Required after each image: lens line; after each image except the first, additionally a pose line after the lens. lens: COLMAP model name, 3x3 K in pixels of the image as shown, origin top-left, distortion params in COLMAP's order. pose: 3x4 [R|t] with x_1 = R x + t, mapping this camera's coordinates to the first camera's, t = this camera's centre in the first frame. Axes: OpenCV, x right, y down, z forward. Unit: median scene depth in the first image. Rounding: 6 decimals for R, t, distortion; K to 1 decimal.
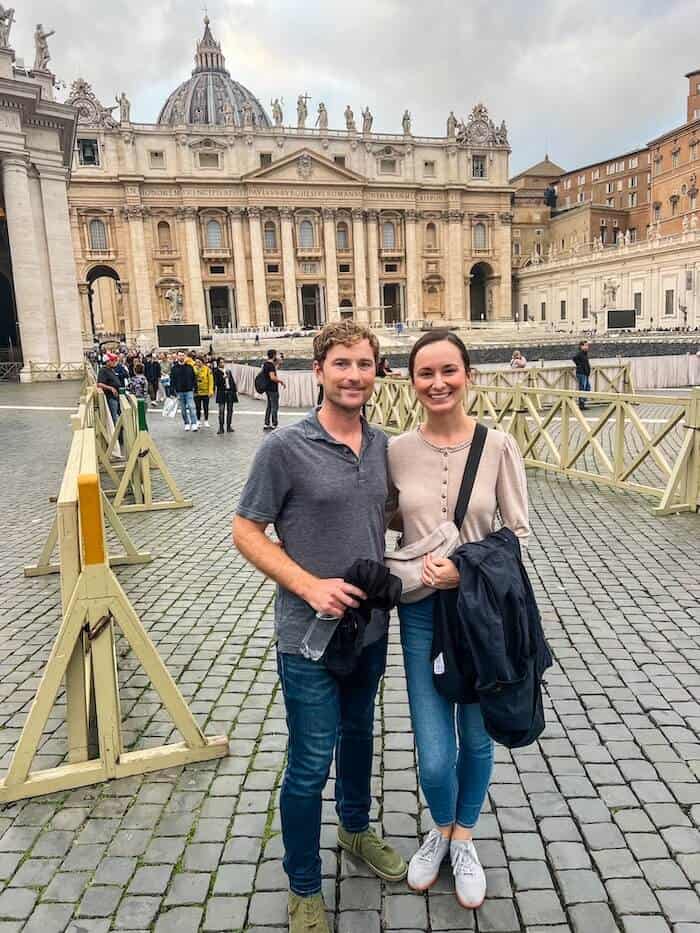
lens RADIAL K [[686.7, 0, 352.0], [0, 686.7, 458.2], [0, 0, 1]] dist [0.007158, -0.007966]
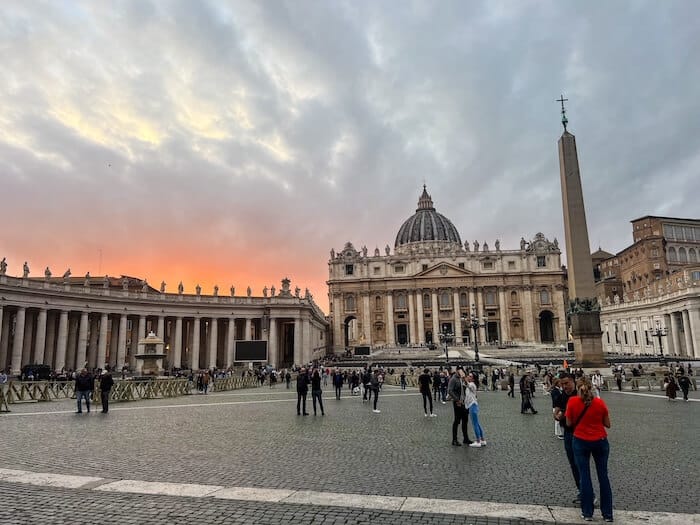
lens RADIAL K [[515.2, 0, 346.8], [0, 515.2, 262.4], [0, 0, 1]] dist [0.007158, -0.007966]
pose [[0.907726, -0.040389, -0.417616, 0.321271], [-0.092560, 0.951555, -0.293216, 0.052761], [0.409227, 0.304814, 0.860012, -0.499009]]
